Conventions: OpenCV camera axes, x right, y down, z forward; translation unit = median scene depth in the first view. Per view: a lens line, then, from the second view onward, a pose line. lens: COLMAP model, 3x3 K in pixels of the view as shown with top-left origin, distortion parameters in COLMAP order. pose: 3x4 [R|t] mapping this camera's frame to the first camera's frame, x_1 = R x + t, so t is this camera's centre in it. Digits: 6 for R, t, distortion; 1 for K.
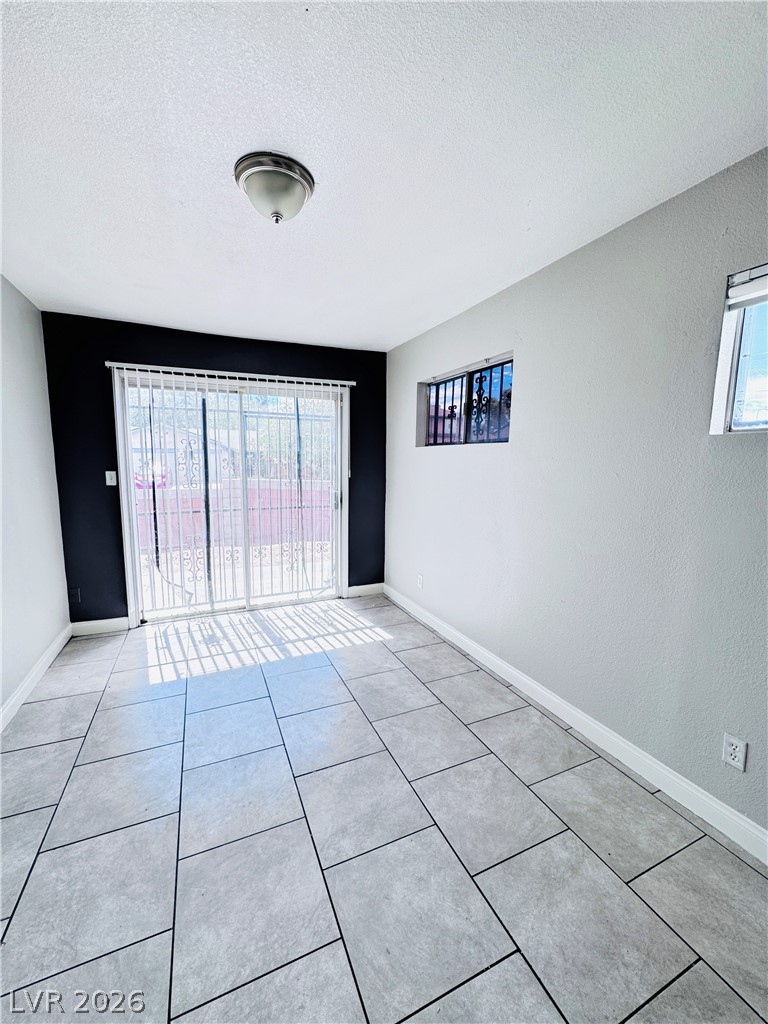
lens RADIAL K [[411.8, 0, 383.7], [0, 411.8, 511.0], [0, 0, 1]] dist [-0.005750, 0.001470]
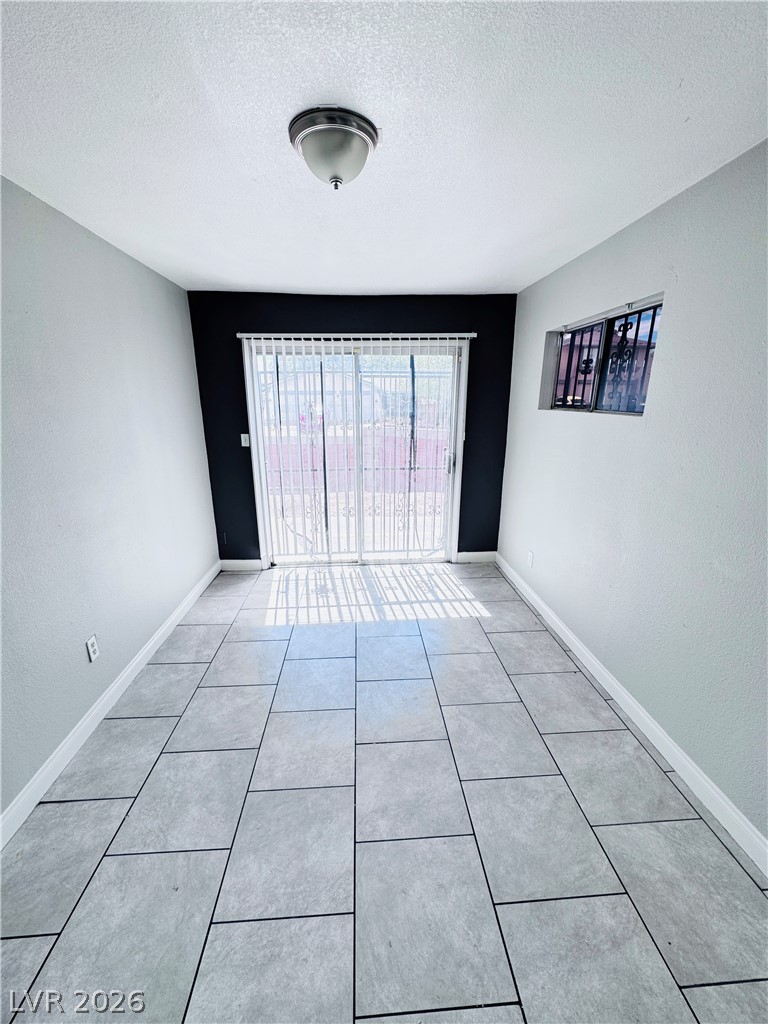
lens RADIAL K [[411.8, 0, 383.7], [0, 411.8, 511.0], [0, 0, 1]] dist [-0.005750, 0.001470]
pose [[0.936770, 0.083783, -0.339767, 0.108110], [-0.033385, 0.987885, 0.151556, -0.080907], [0.348348, -0.130630, 0.928218, 0.063534]]
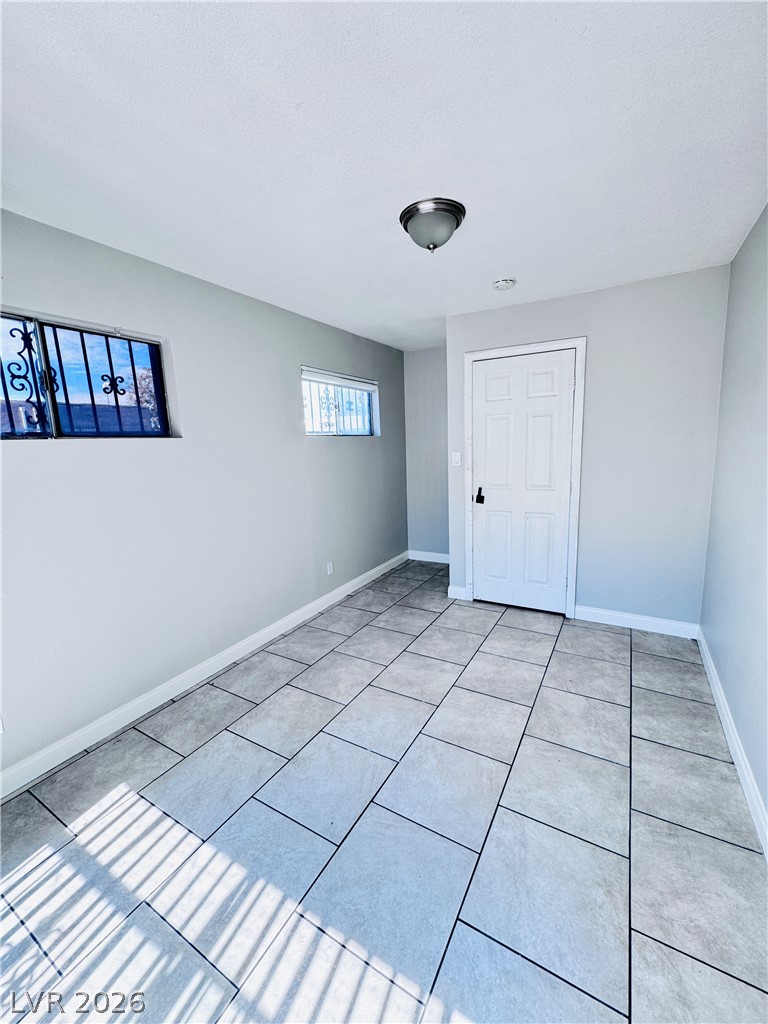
lens RADIAL K [[409.5, 0, 384.0], [0, 409.5, 512.9], [0, 0, 1]] dist [-0.004695, 0.000289]
pose [[-0.580690, -0.127063, 0.804148, -0.667983], [0.130466, 0.960456, 0.245974, -0.153389], [-0.803603, 0.247749, -0.541149, 1.060641]]
